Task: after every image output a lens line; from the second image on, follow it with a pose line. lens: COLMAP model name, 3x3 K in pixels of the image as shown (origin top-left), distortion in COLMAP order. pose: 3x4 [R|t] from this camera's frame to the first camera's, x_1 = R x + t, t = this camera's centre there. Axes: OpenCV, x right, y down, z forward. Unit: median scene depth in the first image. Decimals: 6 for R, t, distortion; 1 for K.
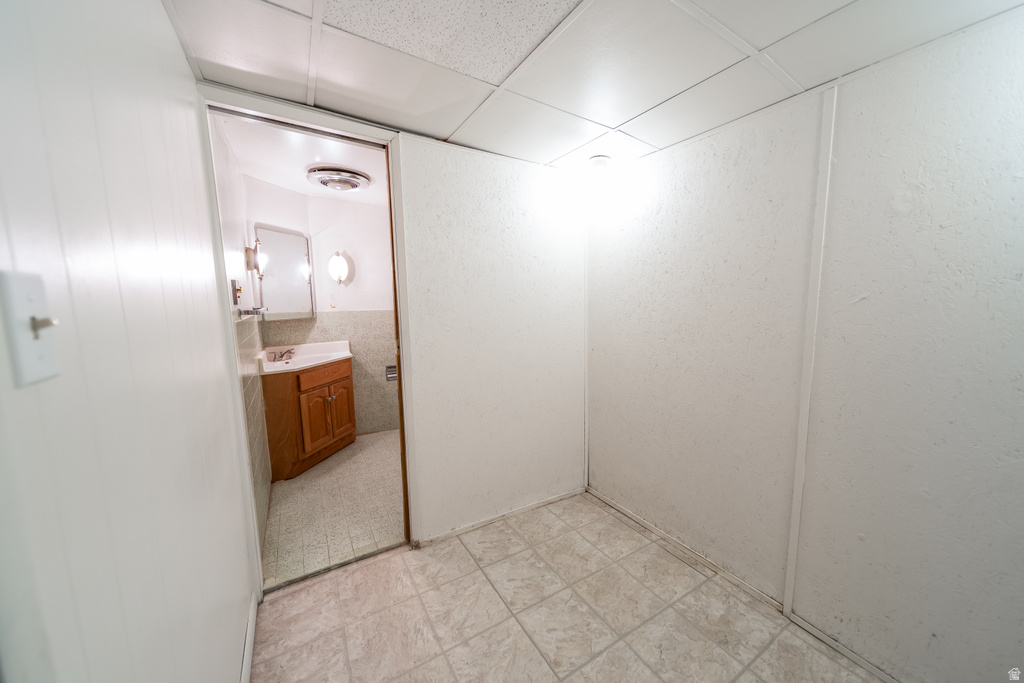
lens RADIAL K [[354.6, 0, 510.7], [0, 354.6, 337.2], [0, 0, 1]] dist [0.005753, -0.000003]
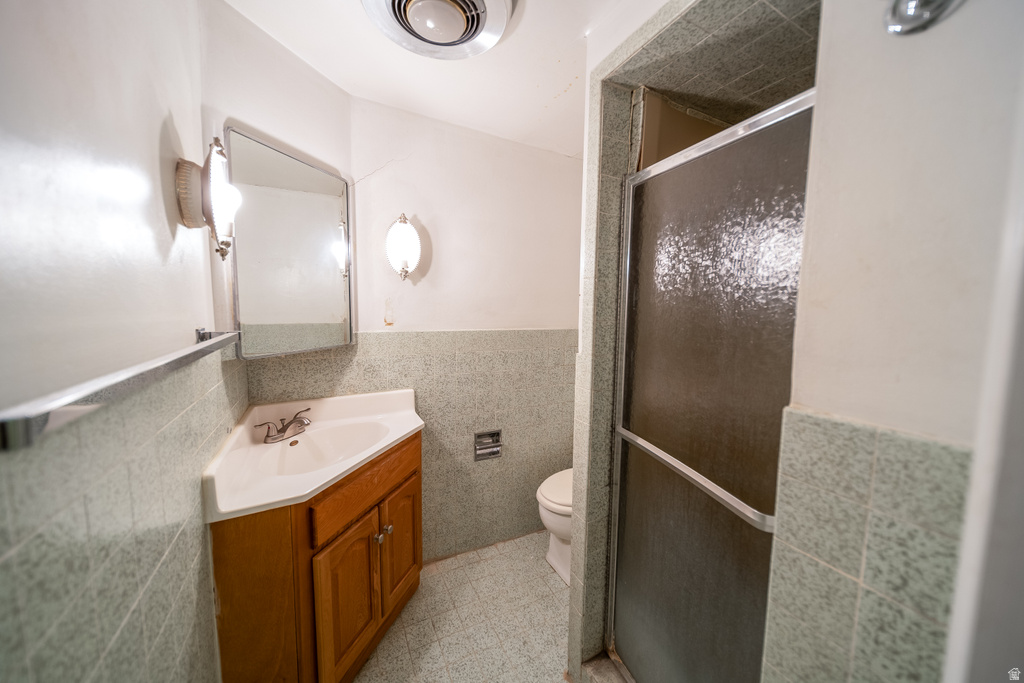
lens RADIAL K [[354.6, 0, 510.7], [0, 354.6, 337.2], [0, 0, 1]] dist [0.005753, -0.000003]
pose [[0.997386, 0.038478, -0.061154, -0.305790], [-0.039334, 0.999144, -0.012846, -0.068903], [0.060608, 0.015217, 0.998046, 0.522629]]
